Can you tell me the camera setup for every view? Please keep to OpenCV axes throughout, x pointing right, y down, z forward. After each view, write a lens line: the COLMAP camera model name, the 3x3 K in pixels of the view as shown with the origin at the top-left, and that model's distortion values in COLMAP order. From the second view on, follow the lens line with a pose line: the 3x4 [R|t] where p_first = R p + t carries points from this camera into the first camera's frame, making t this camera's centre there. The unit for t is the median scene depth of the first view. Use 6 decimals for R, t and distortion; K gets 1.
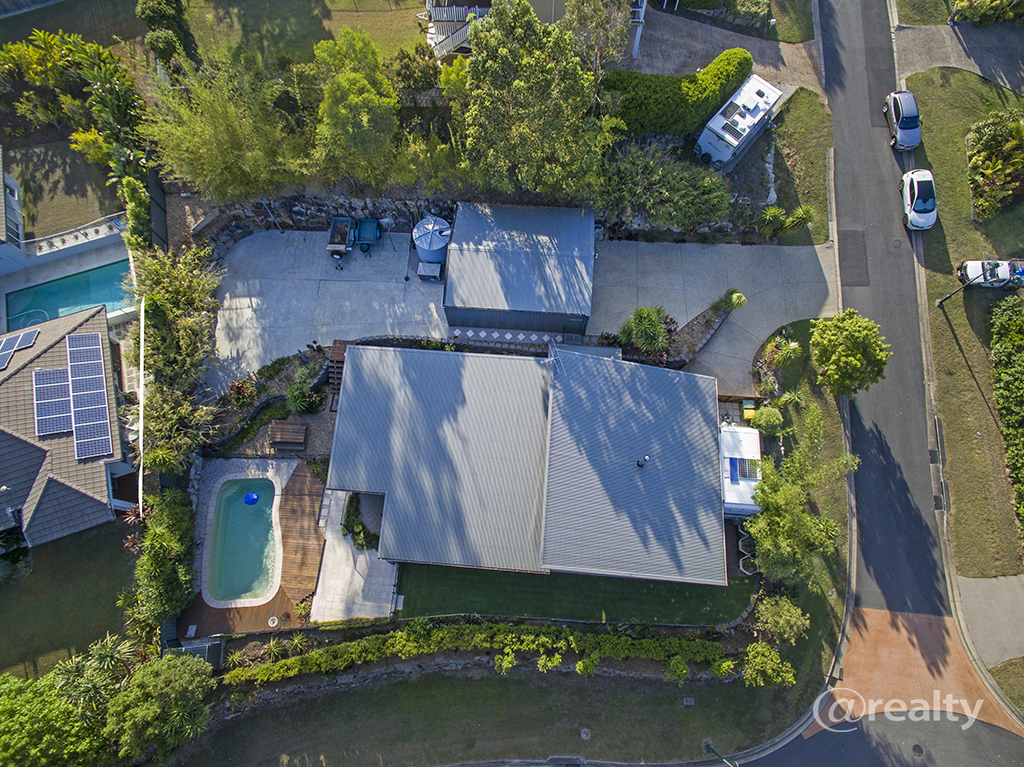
lens RADIAL K [[588.9, 0, 511.6], [0, 588.9, 392.7], [0, 0, 1]] dist [0.001322, 0.000068]
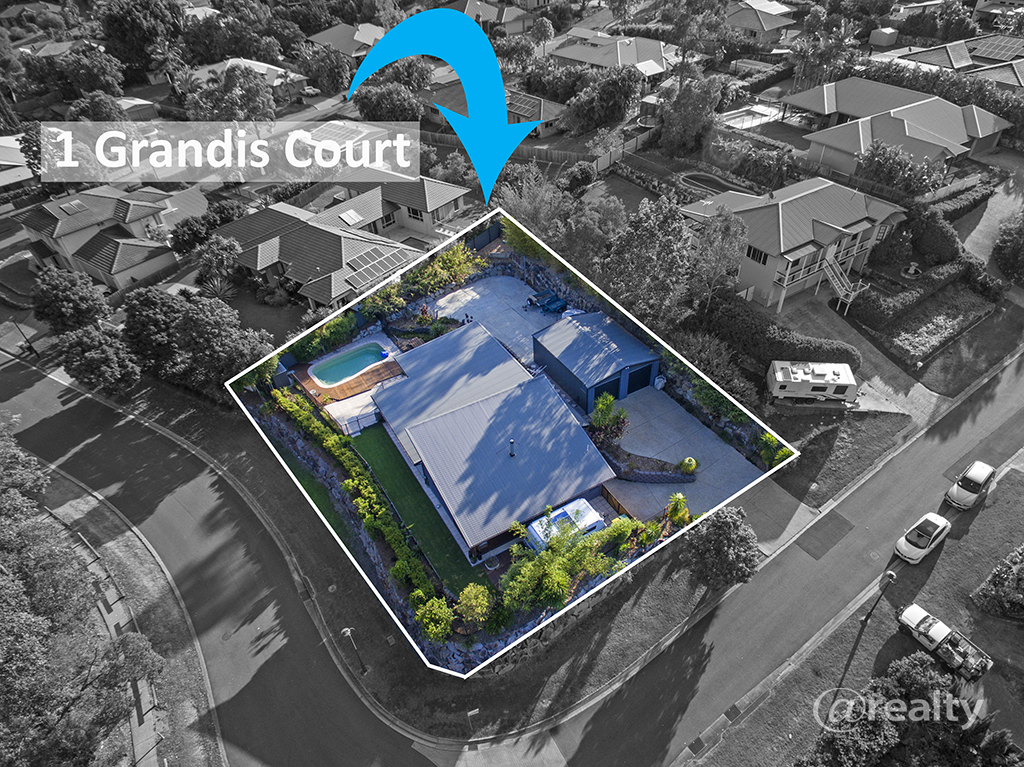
lens RADIAL K [[588.9, 0, 516.6], [0, 588.9, 380.5], [0, 0, 1]] dist [0.001322, 0.000068]
pose [[0.580815, 0.546126, -0.603656, 0.803182], [-0.761833, 0.625955, -0.166707, 0.196402], [0.286818, 0.556711, 0.779621, -0.104143]]
